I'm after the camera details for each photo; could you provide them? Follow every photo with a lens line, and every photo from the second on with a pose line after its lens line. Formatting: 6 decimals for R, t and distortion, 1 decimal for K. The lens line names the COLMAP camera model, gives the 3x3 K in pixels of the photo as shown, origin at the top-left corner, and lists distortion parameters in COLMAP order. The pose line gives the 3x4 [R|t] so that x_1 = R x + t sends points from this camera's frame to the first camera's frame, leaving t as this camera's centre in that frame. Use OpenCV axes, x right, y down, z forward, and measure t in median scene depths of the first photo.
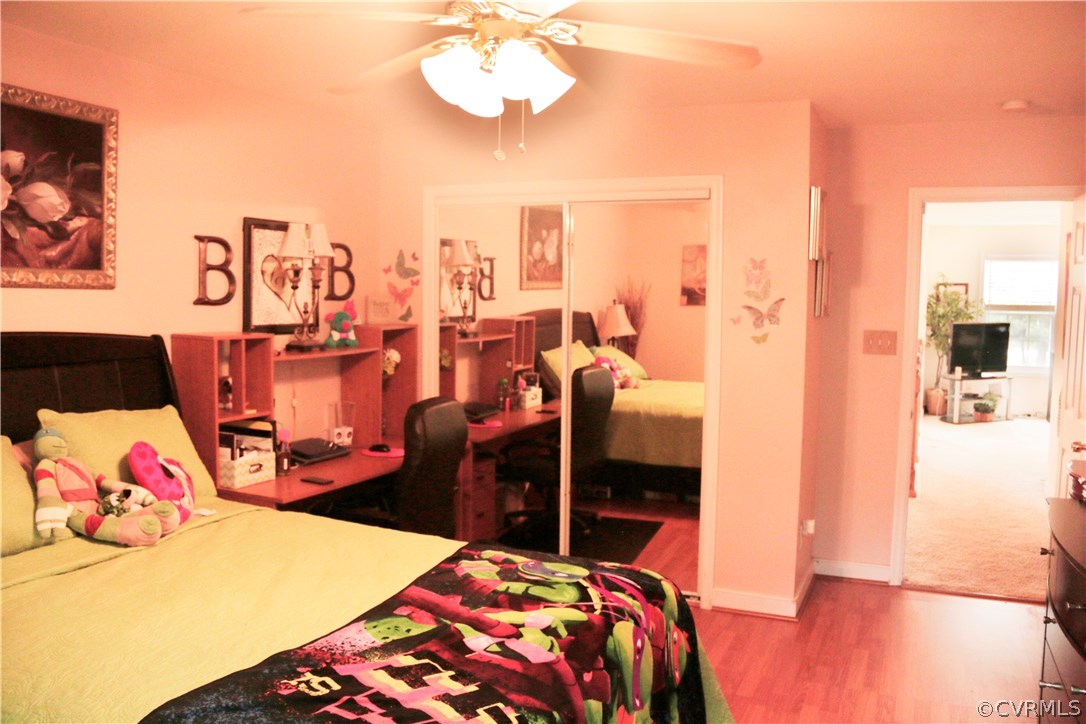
lens RADIAL K [[892.7, 0, 544.0], [0, 892.7, 360.2], [0, 0, 1]] dist [-0.178723, 0.137187]
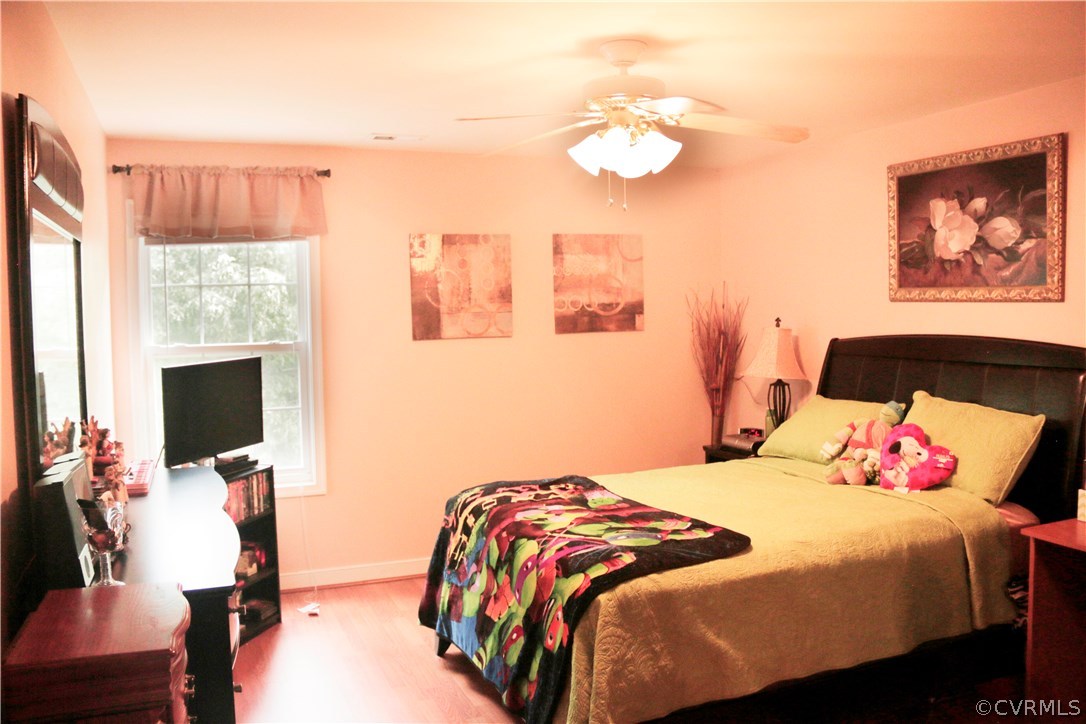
lens RADIAL K [[892.7, 0, 544.0], [0, 892.7, 360.2], [0, 0, 1]] dist [-0.178723, 0.137187]
pose [[-0.699738, 0.031145, -0.713720, 0.757365], [-0.053935, 0.993895, 0.096249, -0.084637], [0.712360, 0.105844, -0.693787, 1.392611]]
